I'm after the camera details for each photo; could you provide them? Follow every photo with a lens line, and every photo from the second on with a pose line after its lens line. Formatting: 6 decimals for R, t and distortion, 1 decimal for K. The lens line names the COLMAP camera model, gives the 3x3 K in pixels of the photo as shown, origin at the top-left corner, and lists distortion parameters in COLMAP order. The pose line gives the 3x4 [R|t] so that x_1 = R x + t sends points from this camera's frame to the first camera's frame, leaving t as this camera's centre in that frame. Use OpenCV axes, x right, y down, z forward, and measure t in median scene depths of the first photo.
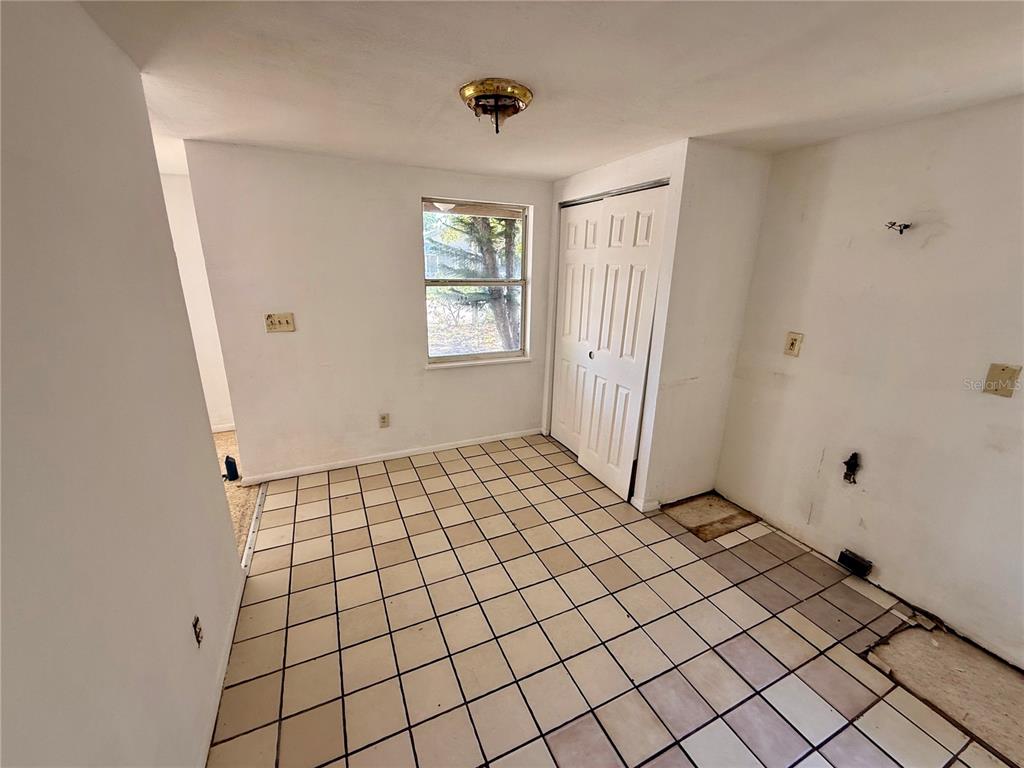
lens RADIAL K [[408.7, 0, 508.6], [0, 408.7, 382.8], [0, 0, 1]] dist [0.000475, -0.000061]
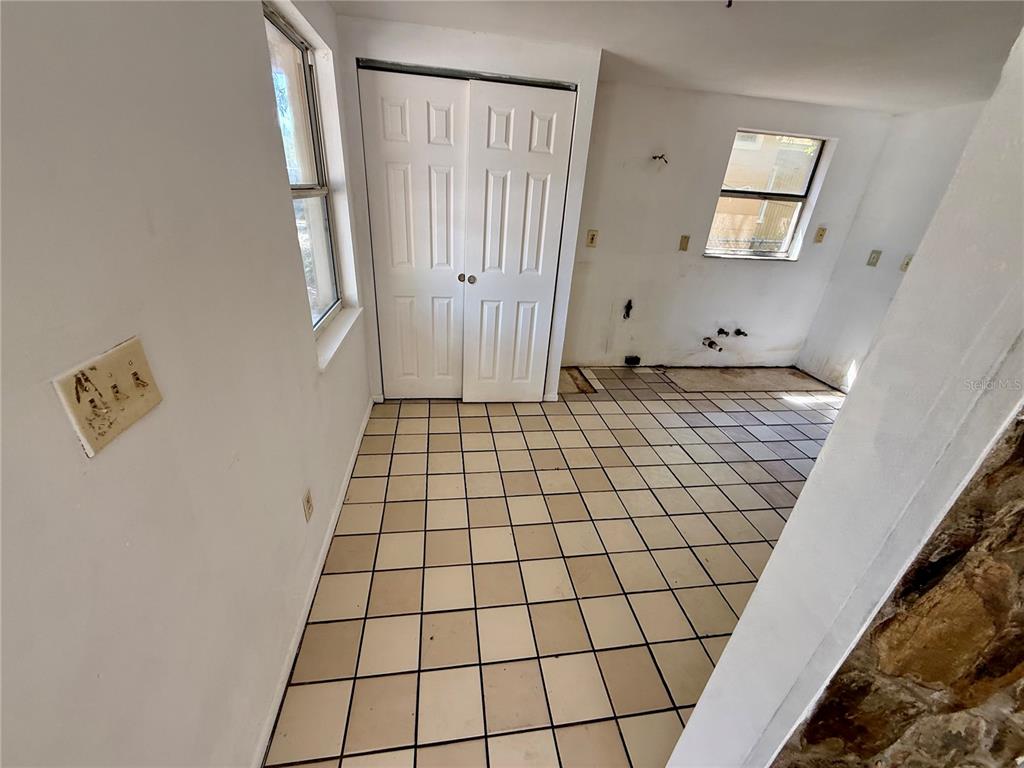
lens RADIAL K [[408.7, 0, 508.6], [0, 408.7, 382.8], [0, 0, 1]] dist [0.000475, -0.000061]
pose [[0.273952, -0.415529, 0.867344, -0.806985], [0.214084, 0.905566, 0.366221, -0.219488], [-0.937613, 0.085358, 0.337040, 0.822858]]
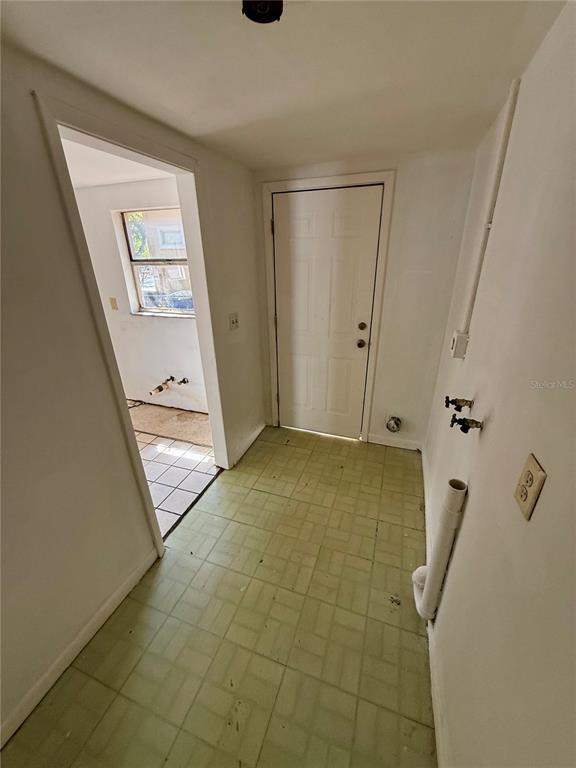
lens RADIAL K [[306.5, 0, 288.0], [0, 306.5, 384.0], [0, 0, 1]] dist [0.000475, -0.000061]
pose [[0.696783, -0.306085, 0.648695, 0.378703], [0.226998, 0.951995, 0.205370, 0.230721], [-0.680415, 0.004154, 0.732815, -0.830683]]
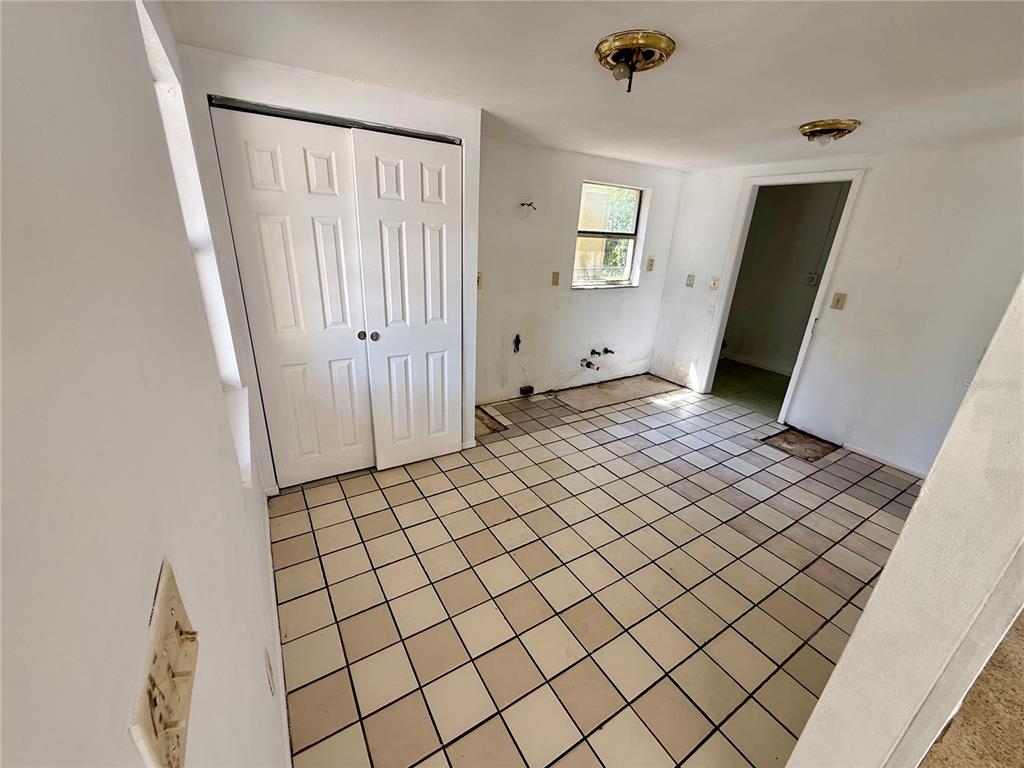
lens RADIAL K [[408.7, 0, 508.6], [0, 408.7, 382.8], [0, 0, 1]] dist [0.000475, -0.000061]
pose [[-0.122864, -0.367279, 0.921960, -0.766372], [0.233804, 0.892138, 0.386556, -0.299976], [-0.964490, 0.263052, -0.023740, 1.005043]]
